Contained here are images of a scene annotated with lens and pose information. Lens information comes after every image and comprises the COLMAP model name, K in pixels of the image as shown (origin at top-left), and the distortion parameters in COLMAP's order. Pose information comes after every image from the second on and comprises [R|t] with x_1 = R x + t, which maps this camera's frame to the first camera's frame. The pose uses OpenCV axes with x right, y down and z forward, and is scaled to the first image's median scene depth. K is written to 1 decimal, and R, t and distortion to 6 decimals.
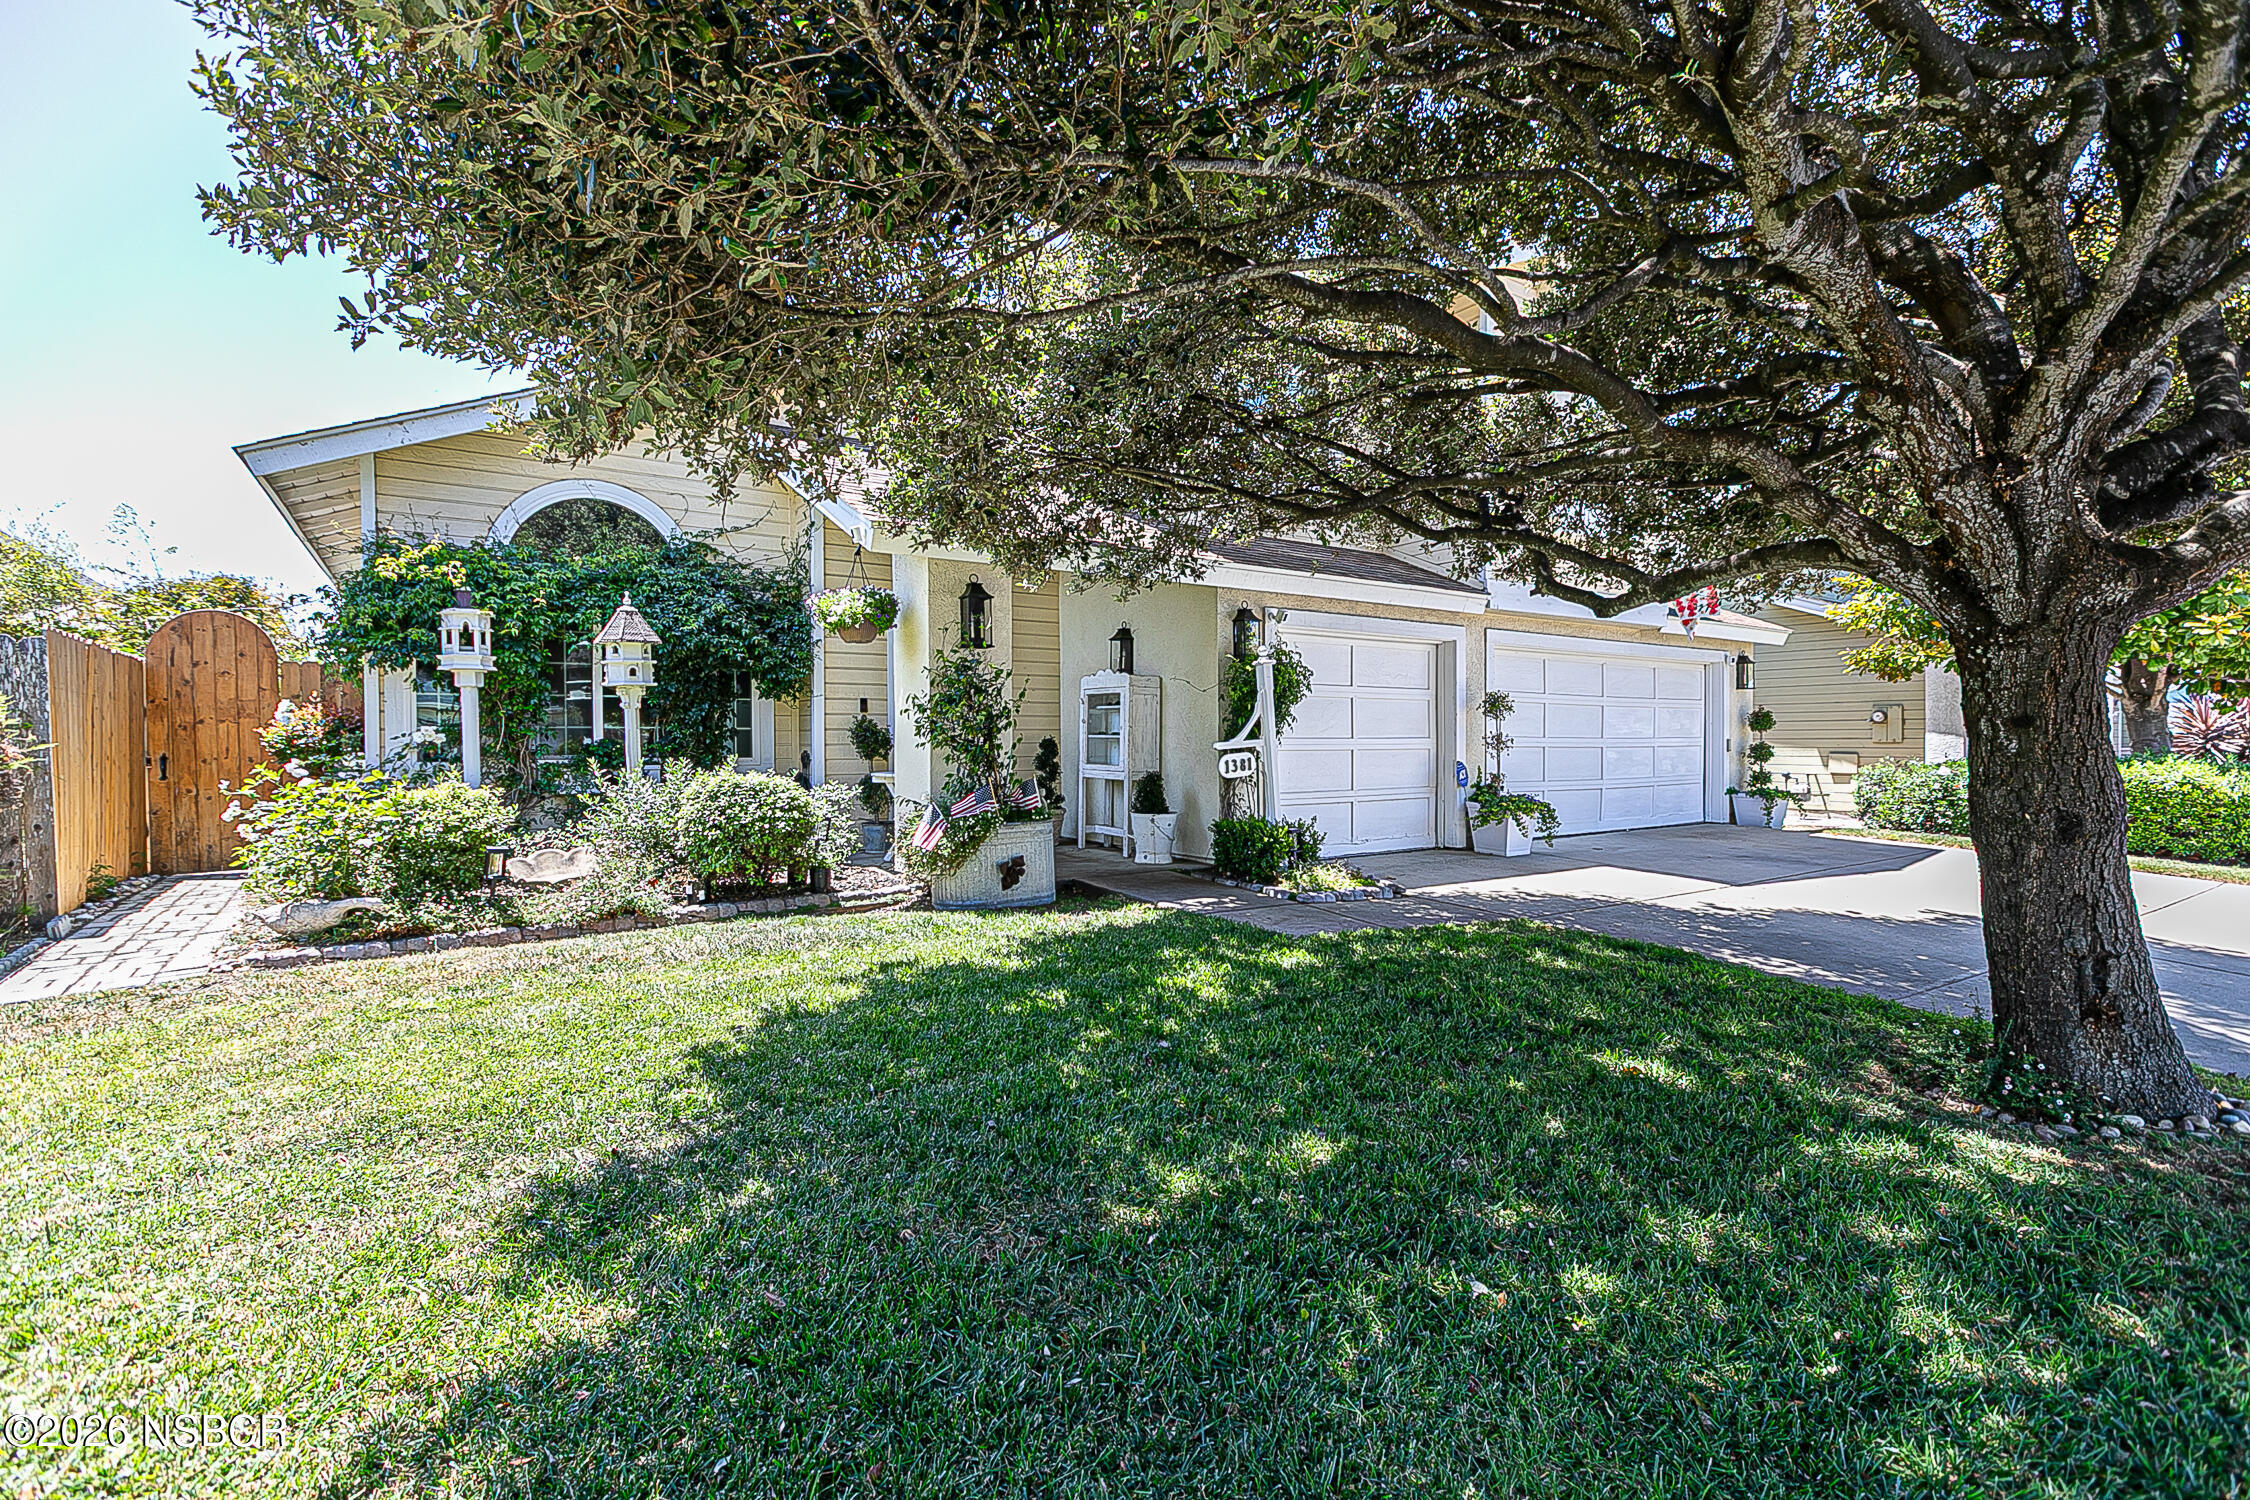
lens RADIAL K [[1004.8, 0, 1128.9], [0, 1004.8, 750.5], [0, 0, 1]] dist [-0.000632, -0.000138]
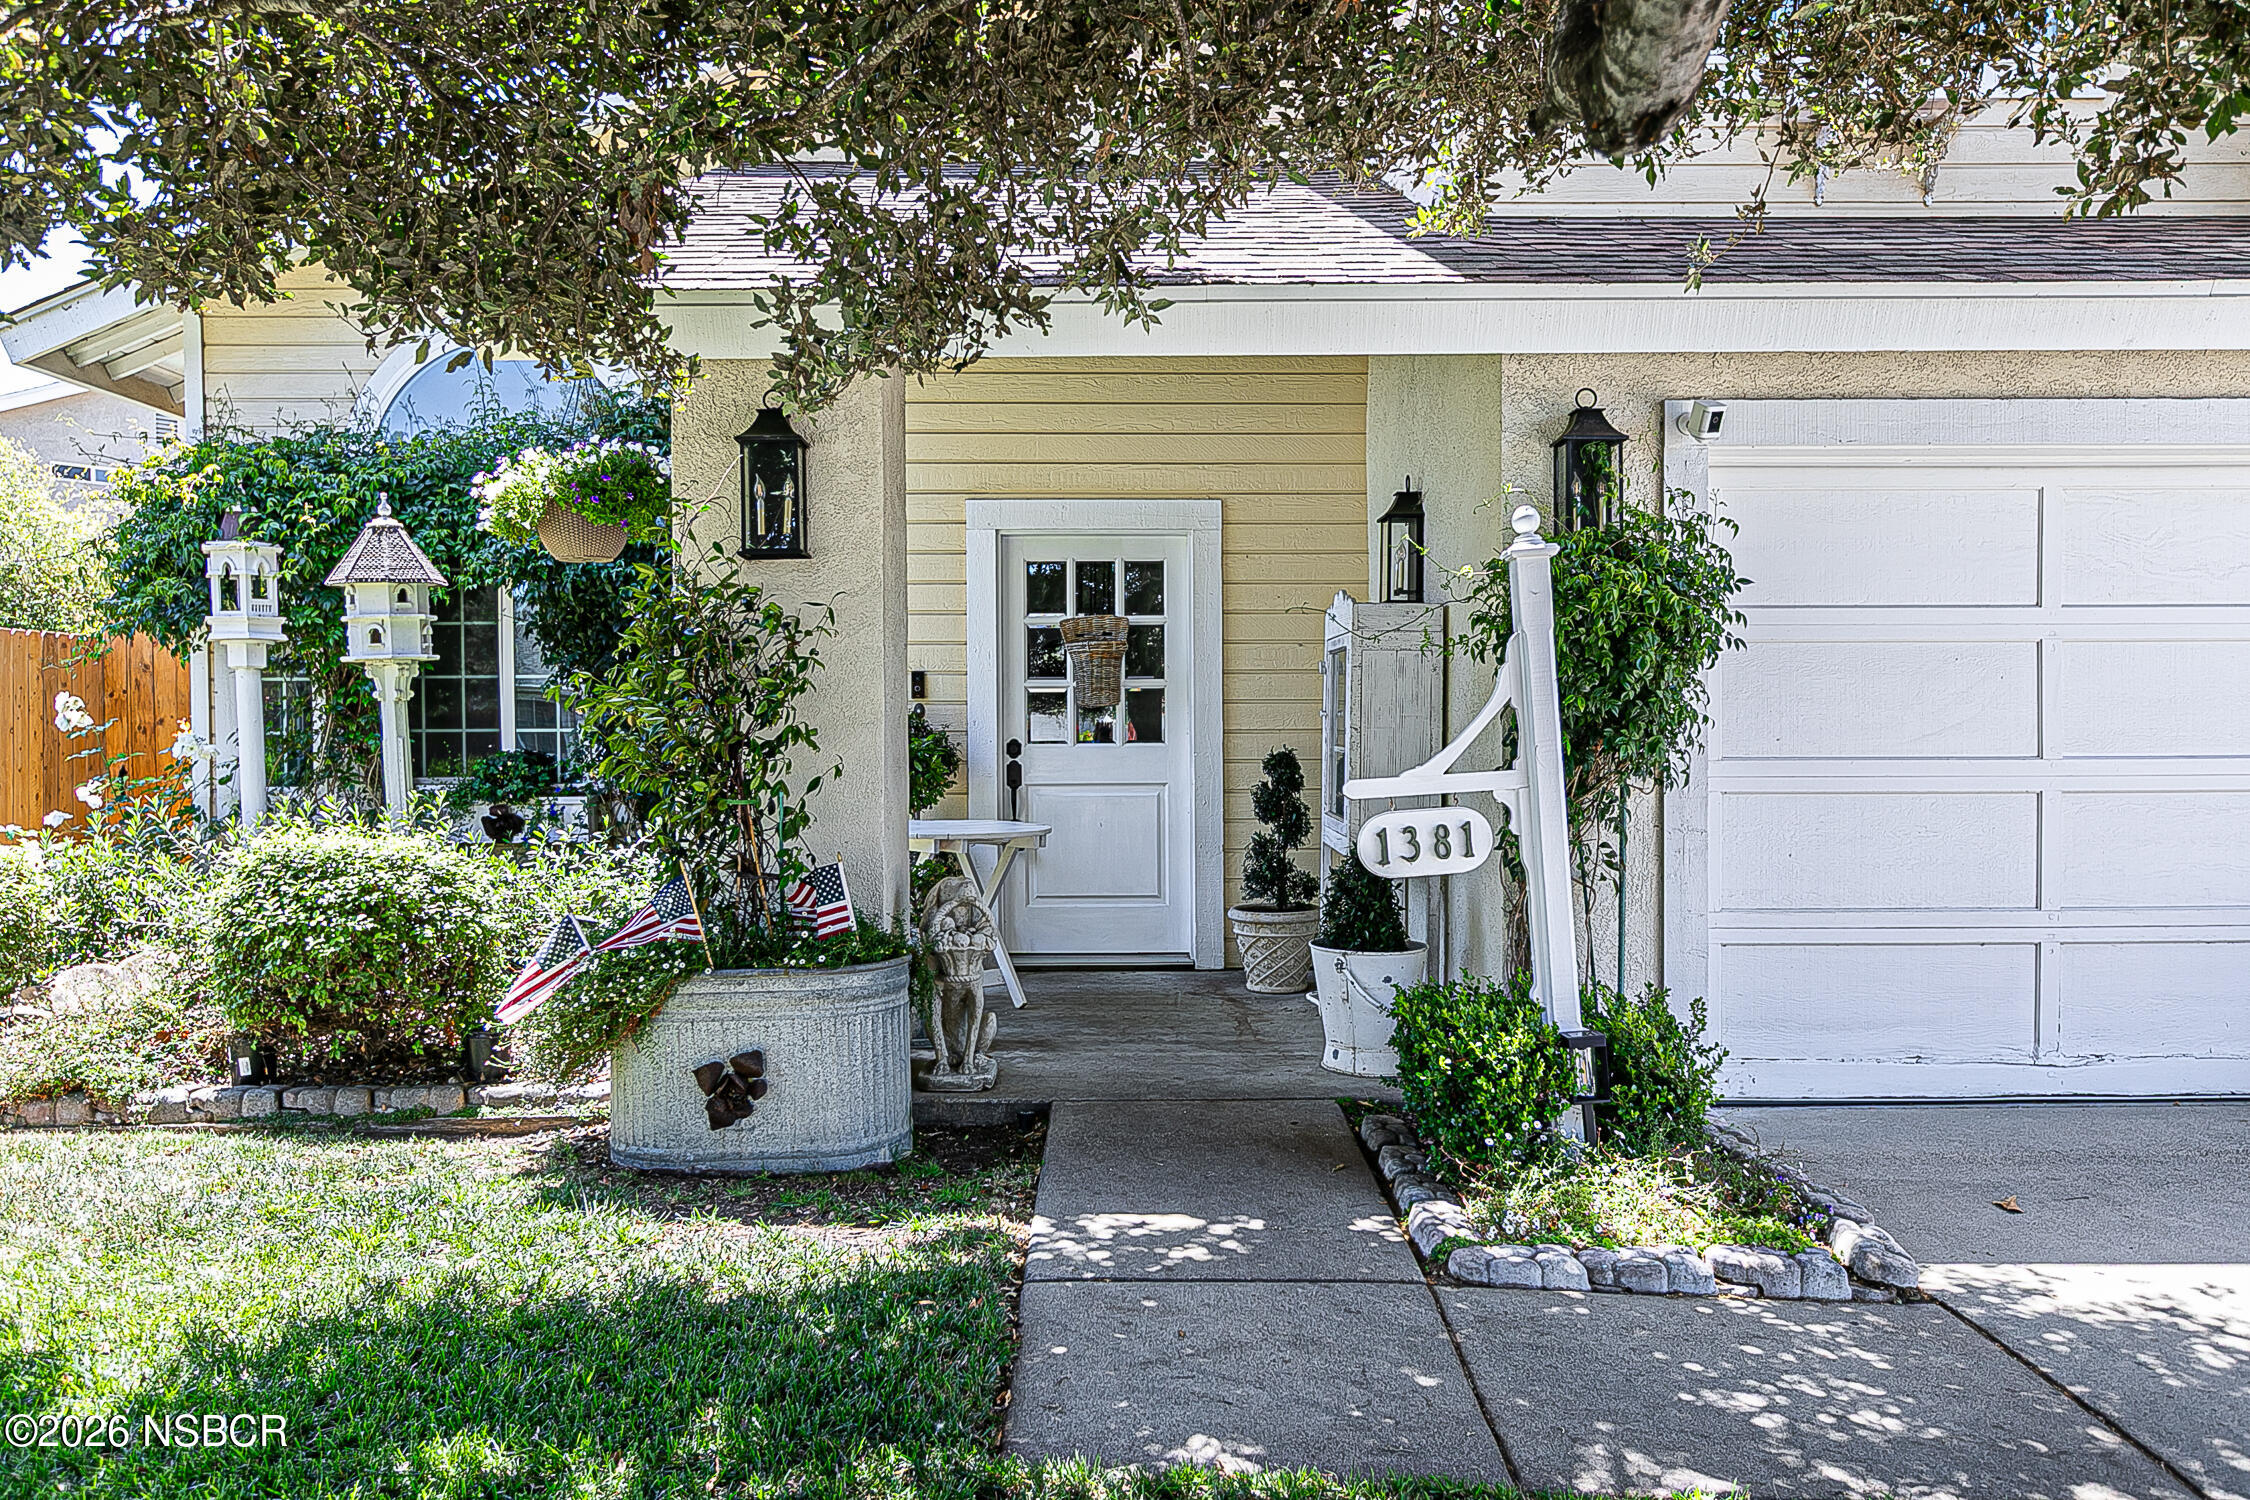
lens RADIAL K [[1682.4, 0, 1130.1], [0, 1682.4, 751.4], [0, 0, 1]] dist [-0.006607, -0.005788]
pose [[0.832272, 0.007613, -0.554315, 0.357664], [-0.004019, 0.999962, 0.007700, -0.022324], [0.554353, -0.004180, 0.832271, 0.441816]]
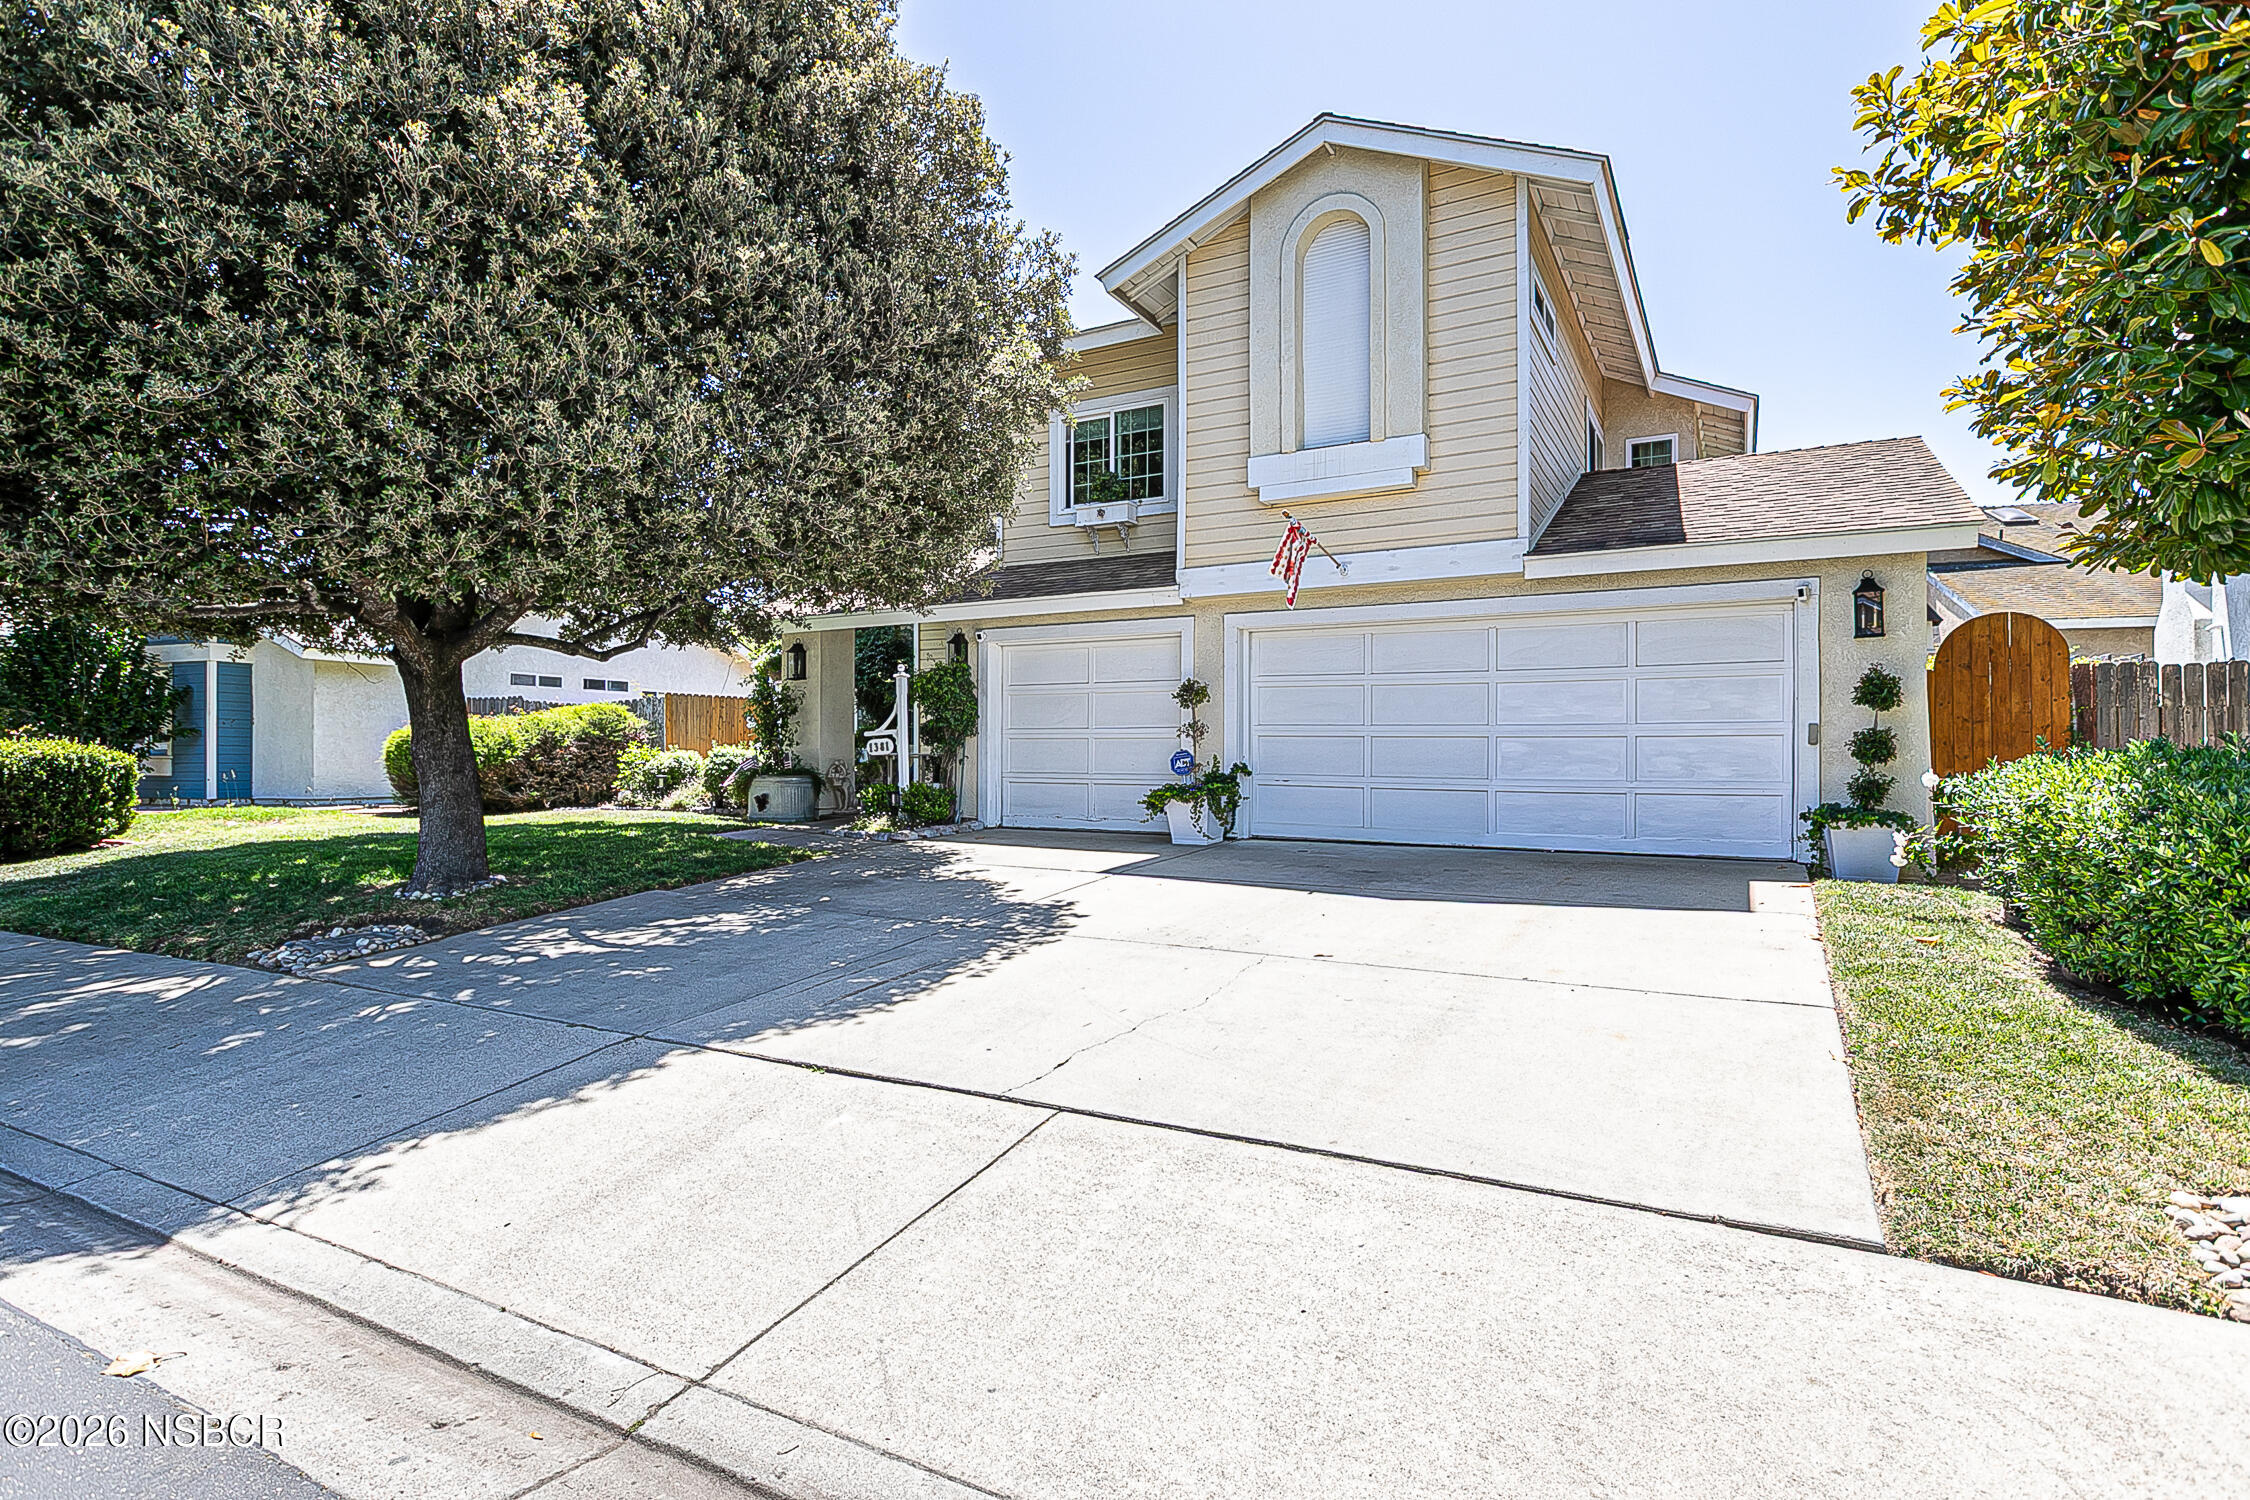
lens RADIAL K [[1139.8, 0, 1130.5], [0, 1139.8, 743.8], [0, 0, 1]] dist [0.005966, 0.000651]
pose [[0.445571, 0.000330, -0.895246, 1.808888], [-0.010549, 0.999932, -0.004881, 0.014395], [0.895184, 0.011619, 0.445545, 0.582462]]
